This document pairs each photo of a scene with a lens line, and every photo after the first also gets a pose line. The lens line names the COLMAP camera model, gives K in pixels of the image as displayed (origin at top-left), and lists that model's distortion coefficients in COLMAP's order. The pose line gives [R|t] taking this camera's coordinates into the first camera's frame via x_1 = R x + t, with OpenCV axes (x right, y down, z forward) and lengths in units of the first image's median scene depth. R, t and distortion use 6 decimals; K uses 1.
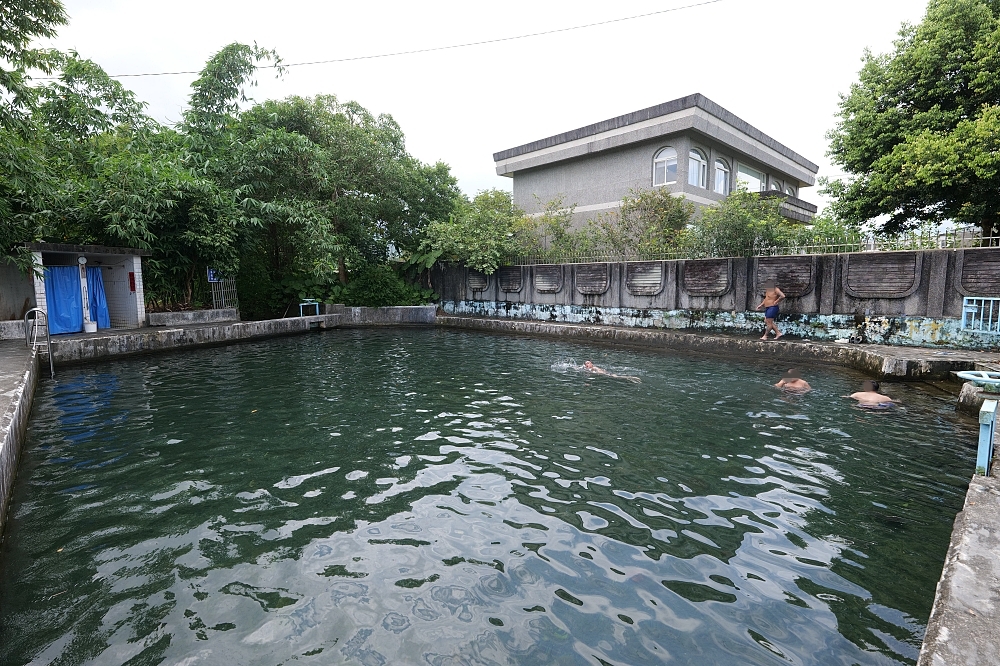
lens RADIAL K [[469.0, 0, 500.0], [0, 469.0, 333.0], [0, 0, 1]] dist [-0.000240, 0.000020]
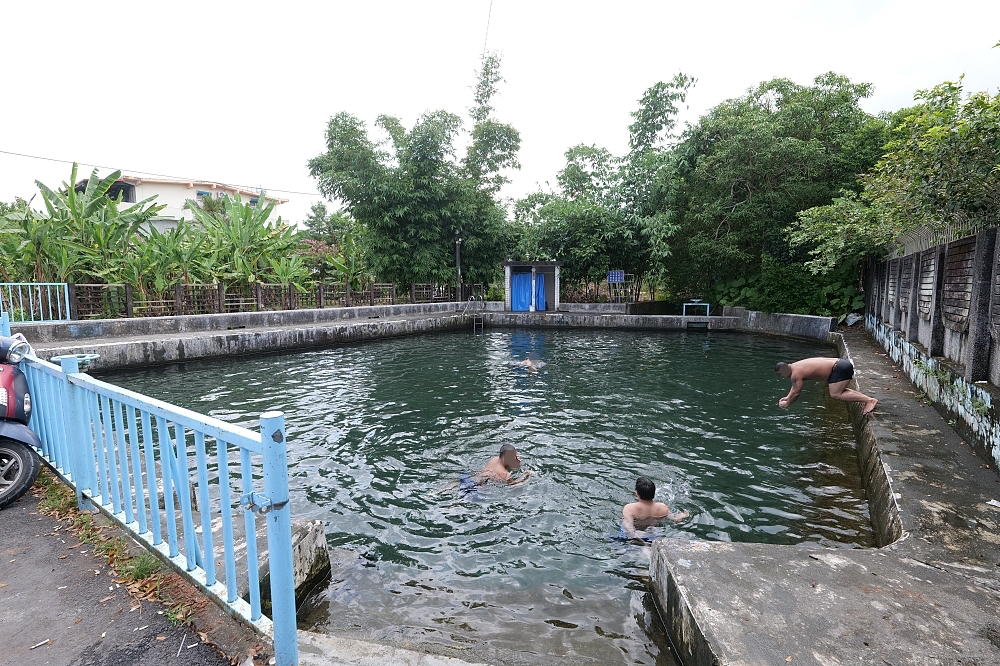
lens RADIAL K [[469.0, 0, 500.0], [0, 469.0, 333.0], [0, 0, 1]] dist [-0.000240, 0.000020]
pose [[0.189436, 0.114073, -0.975244, 0.675170], [-0.109019, 0.989531, 0.094568, -0.063117], [0.975822, 0.088406, 0.199889, 0.466557]]
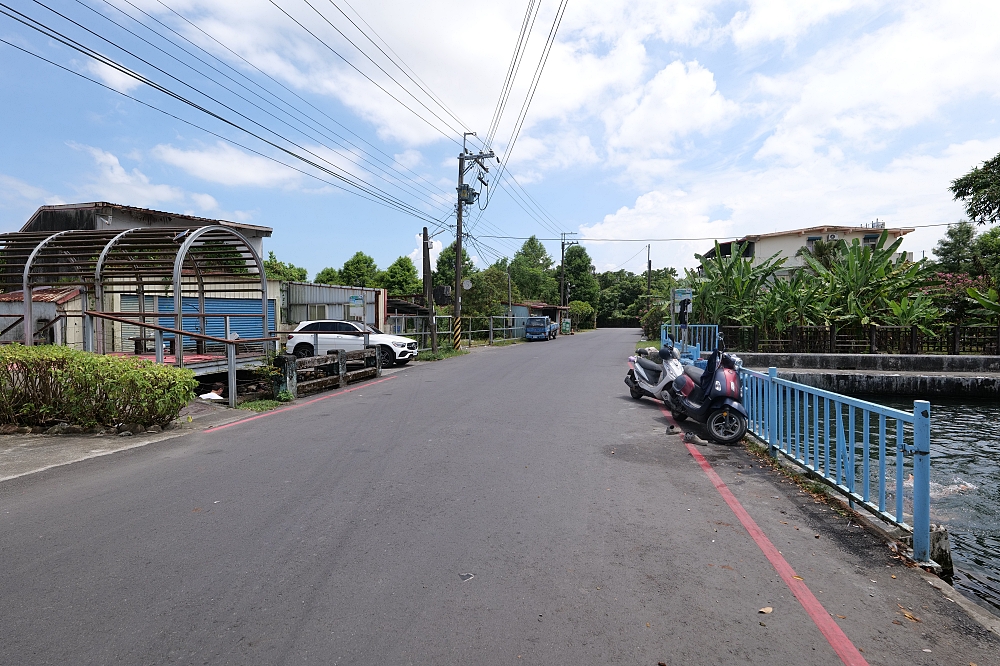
lens RADIAL K [[460.4, 0, 499.5], [0, 460.4, 334.6], [0, 0, 1]] dist [0.000646, 0.000257]
pose [[-0.814581, 0.022674, -0.579606, 0.783405], [-0.057246, 0.991215, 0.119230, -0.068299], [0.577217, 0.130303, -0.806127, 0.482810]]
